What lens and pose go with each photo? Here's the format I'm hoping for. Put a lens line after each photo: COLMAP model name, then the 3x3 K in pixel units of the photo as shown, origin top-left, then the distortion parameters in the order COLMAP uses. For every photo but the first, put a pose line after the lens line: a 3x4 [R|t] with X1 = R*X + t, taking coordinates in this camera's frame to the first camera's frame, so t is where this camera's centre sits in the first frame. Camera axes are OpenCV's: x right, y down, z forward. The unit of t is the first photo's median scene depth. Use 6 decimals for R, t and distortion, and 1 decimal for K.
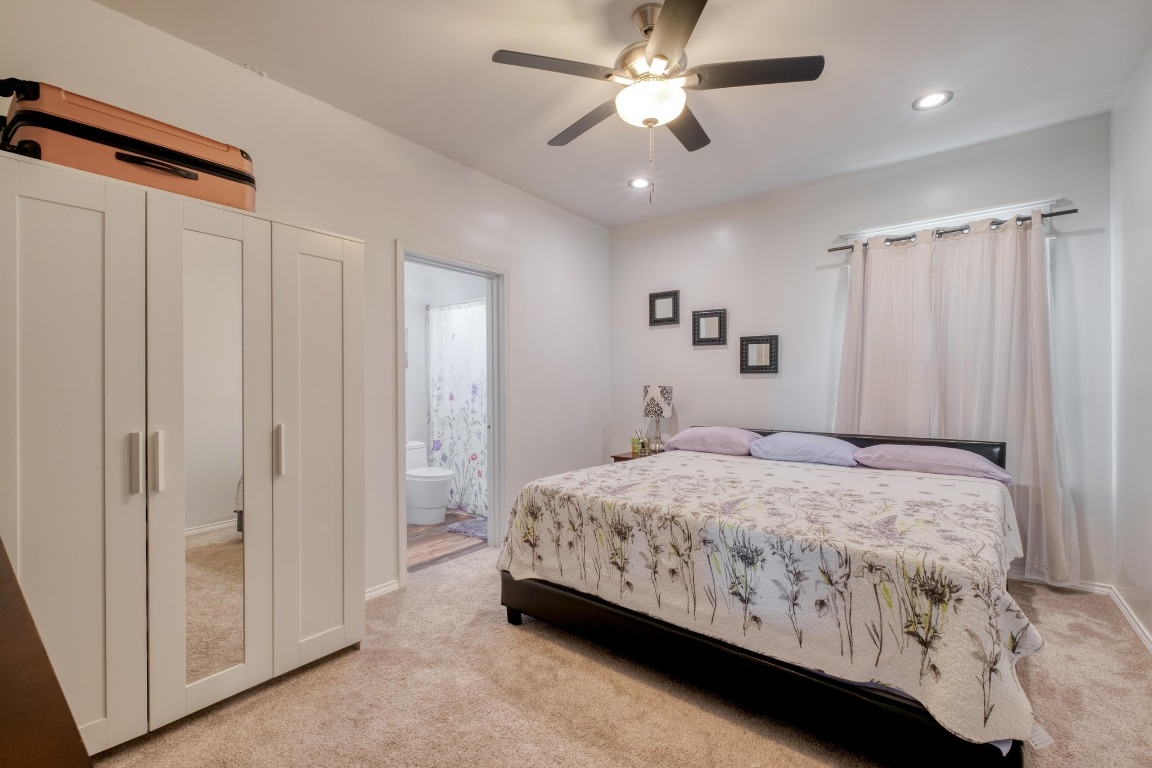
lens RADIAL K [[500.7, 0, 575.2], [0, 500.7, 386.1], [0, 0, 1]] dist [-0.001392, -0.000266]
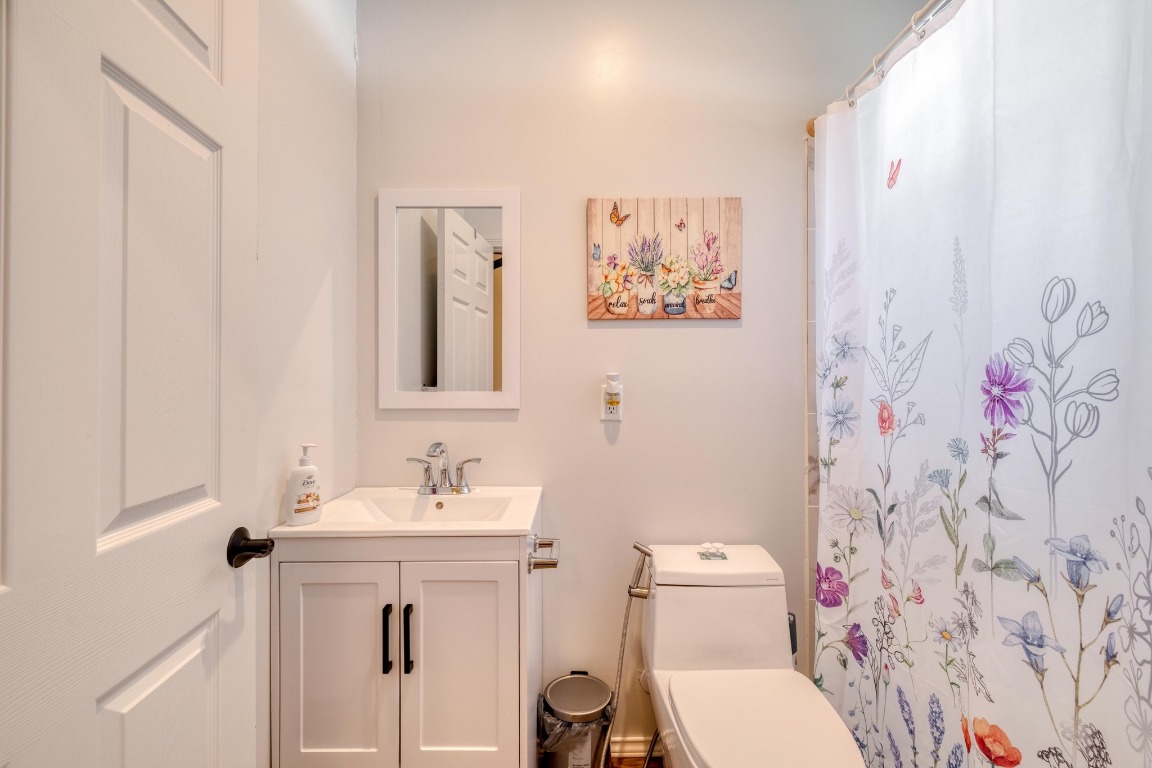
lens RADIAL K [[500.7, 0, 576.4], [0, 500.7, 381.3], [0, 0, 1]] dist [-0.001392, -0.000266]
pose [[0.612565, 0.007417, -0.790385, -0.143888], [-0.002873, 0.999970, 0.007157, 0.001652], [0.790415, -0.002113, 0.612568, 0.724071]]
